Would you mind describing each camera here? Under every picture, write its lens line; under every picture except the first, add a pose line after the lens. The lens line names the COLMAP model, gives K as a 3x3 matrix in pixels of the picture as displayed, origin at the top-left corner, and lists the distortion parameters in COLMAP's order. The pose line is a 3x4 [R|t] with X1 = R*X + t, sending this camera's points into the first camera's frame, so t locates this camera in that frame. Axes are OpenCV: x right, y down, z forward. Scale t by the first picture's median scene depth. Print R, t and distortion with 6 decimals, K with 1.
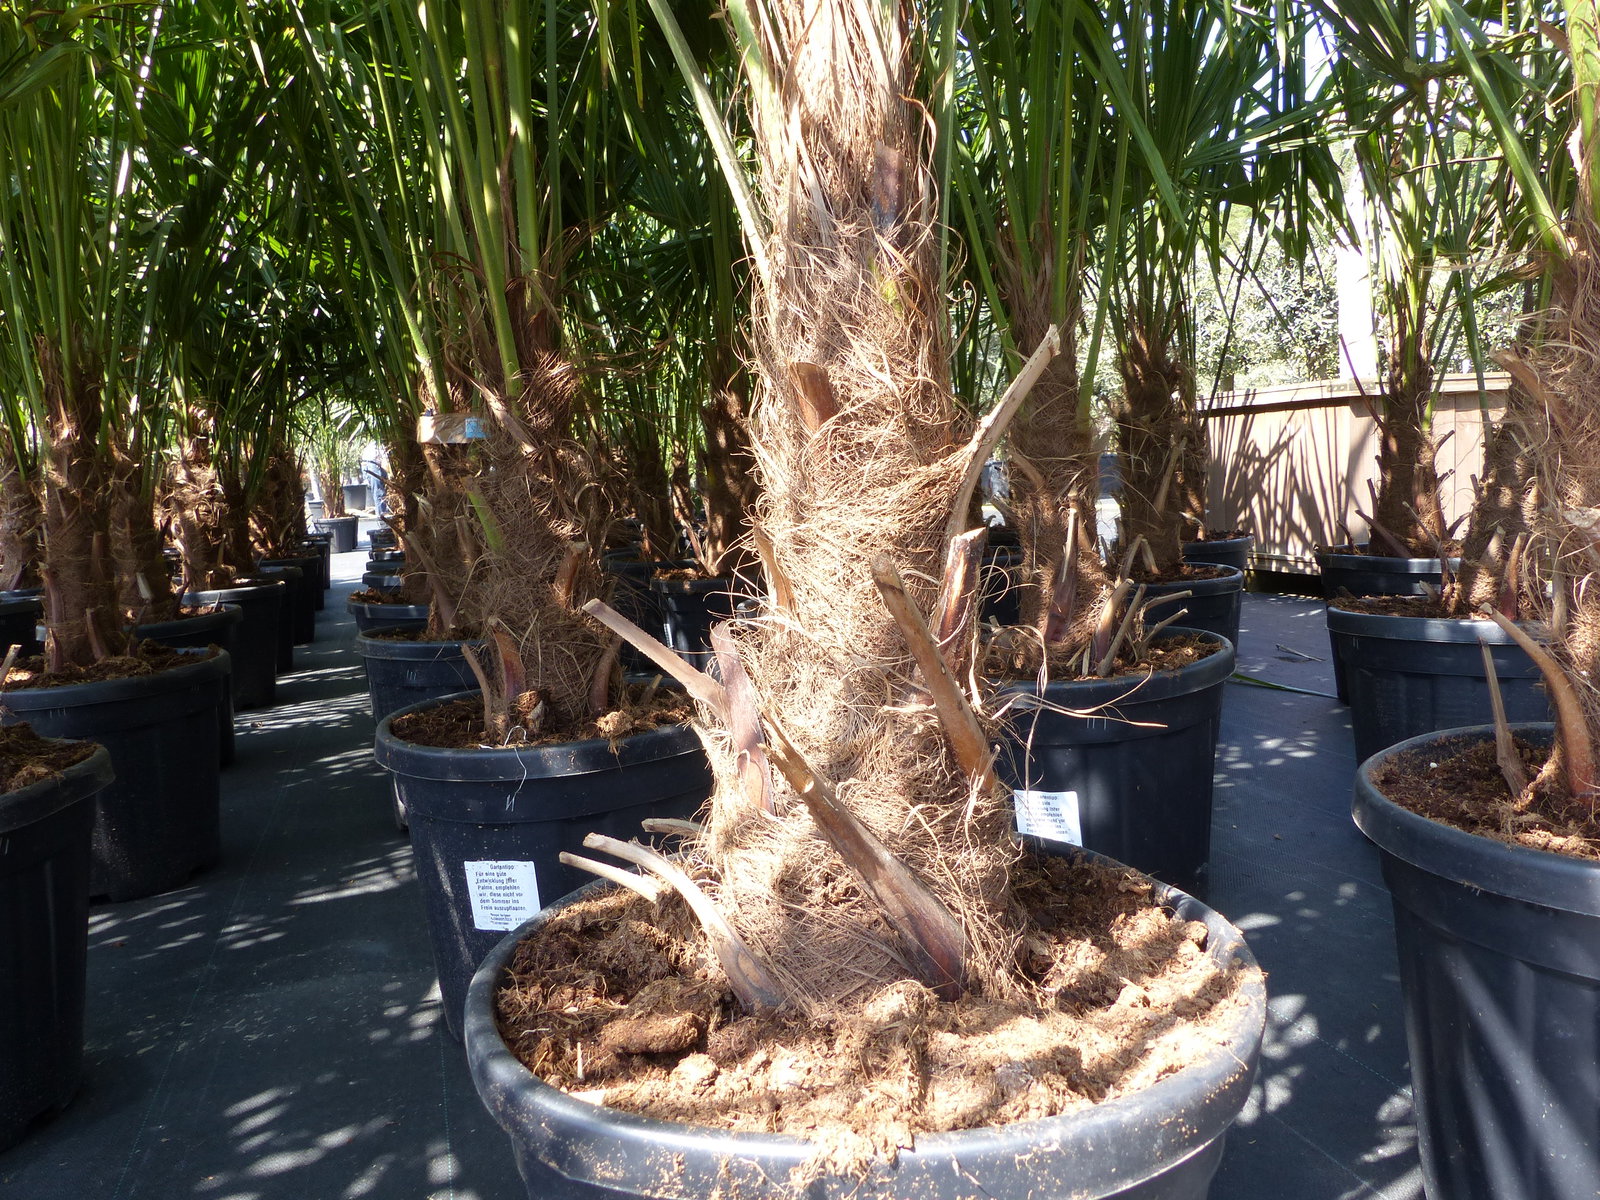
lens RADIAL K [[1174.4, 0, 800.0], [0, 1174.4, 600.0], [0, 0, 1]] dist [-0.037743, 0.028079]
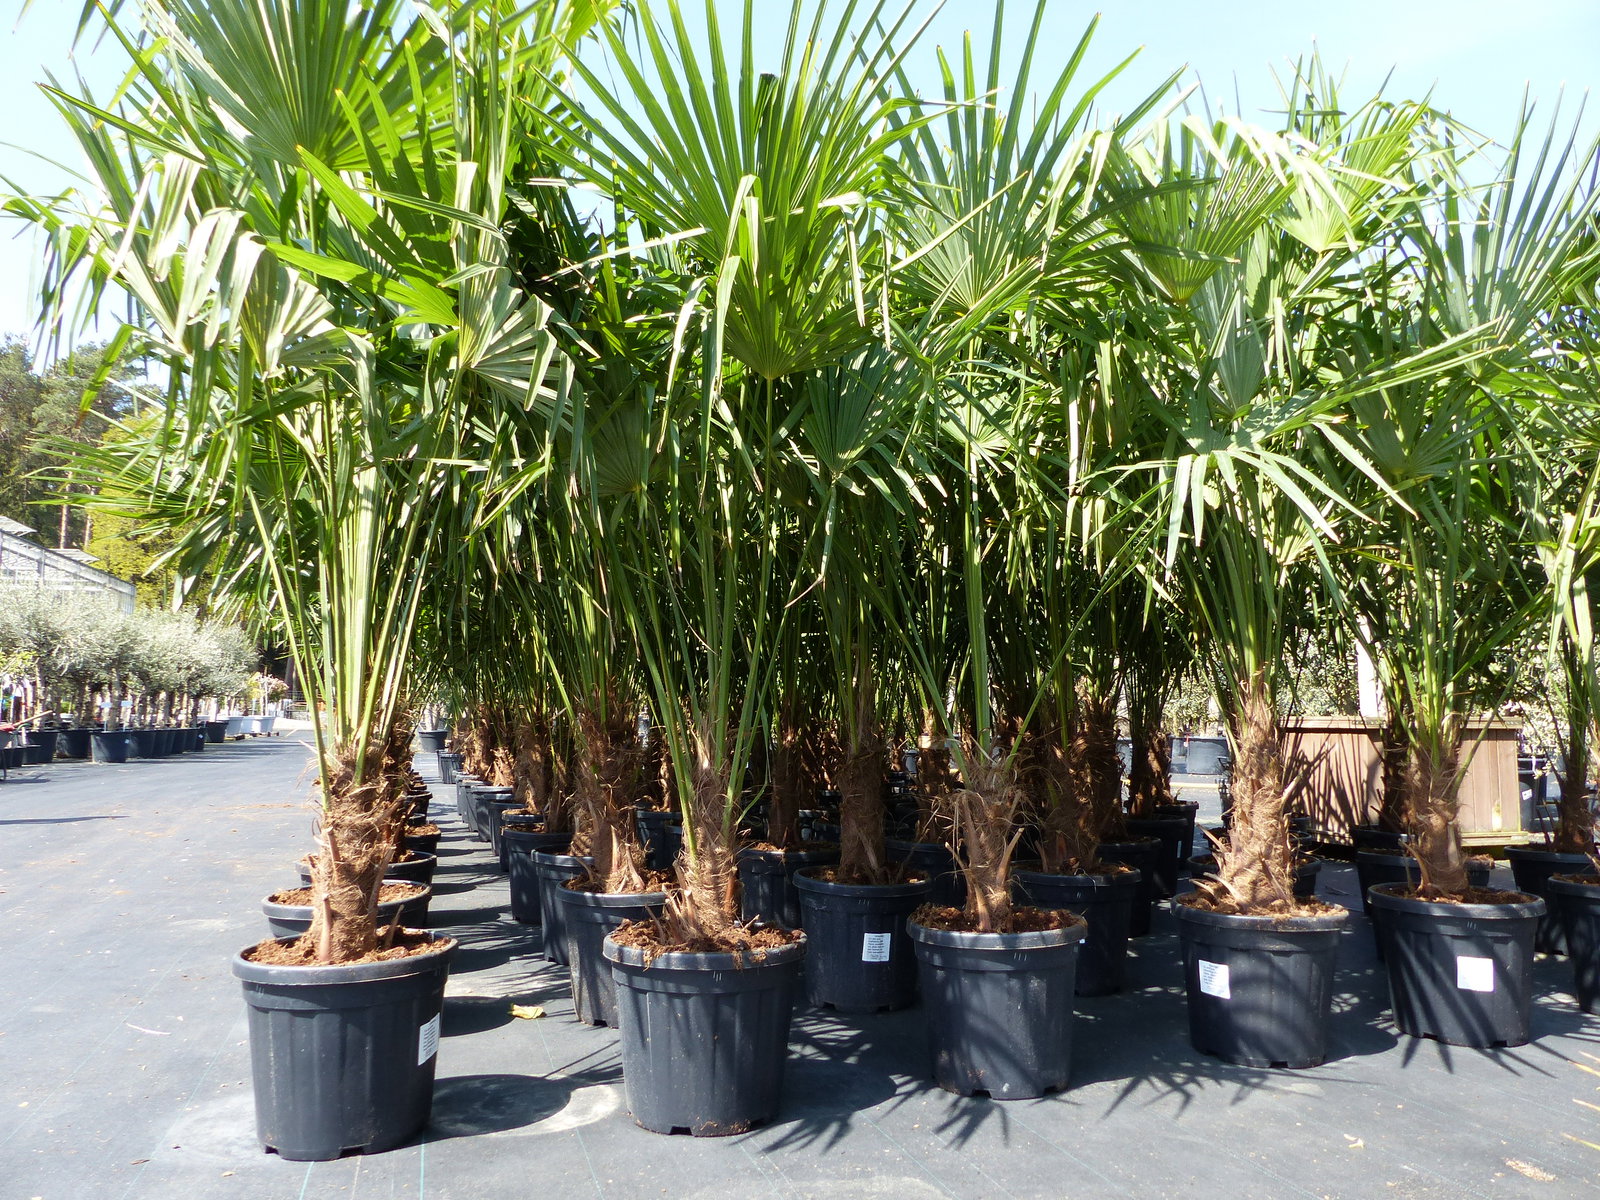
lens RADIAL K [[1174.7, 0, 801.3], [0, 1174.7, 597.0], [0, 0, 1]] dist [-0.030291, 0.015110]
pose [[0.998124, 0.057083, -0.022126, -0.224130], [-0.060502, 0.974967, -0.213961, 0.028565], [0.009359, 0.214898, 0.976592, -0.492959]]
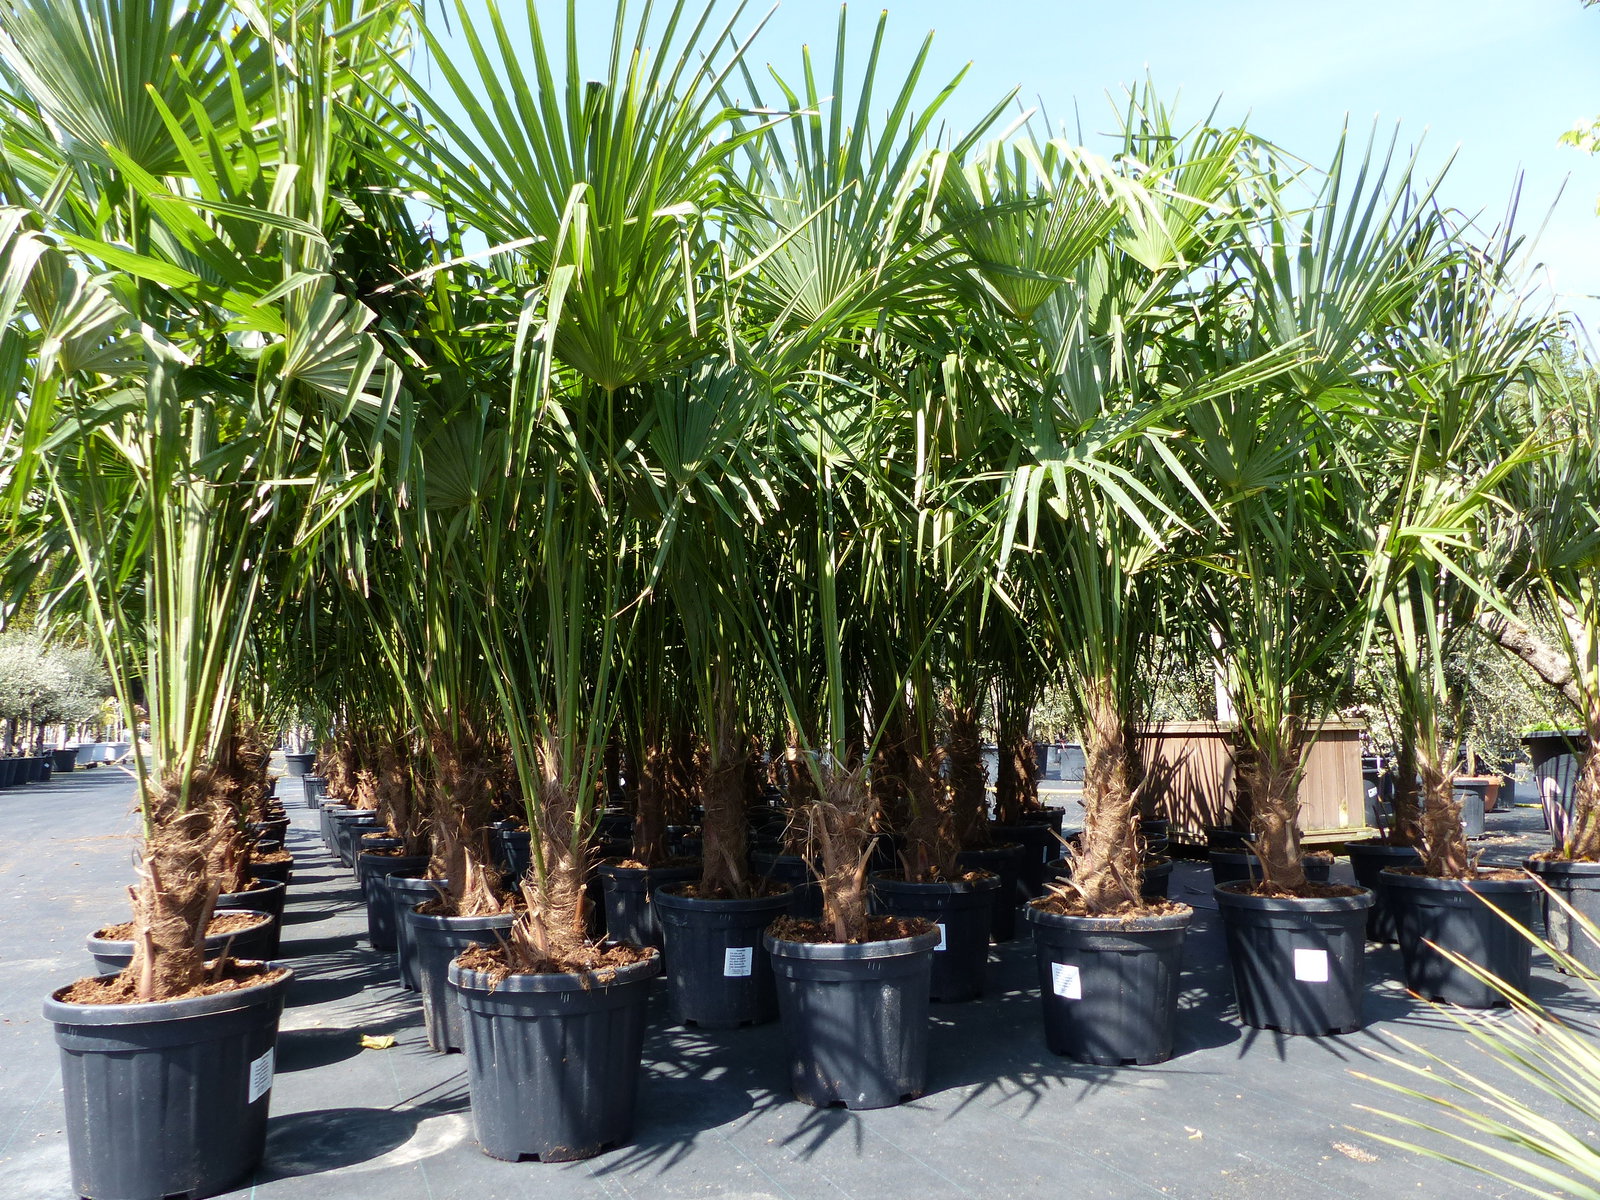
lens RADIAL K [[1174.4, 0, 800.0], [0, 1174.4, 600.0], [0, 0, 1]] dist [-0.037743, 0.028079]
pose [[0.996015, 0.047626, 0.075403, -0.210812], [-0.029284, 0.973246, -0.227894, 0.028368], [-0.084239, 0.224778, 0.970762, -0.491254]]
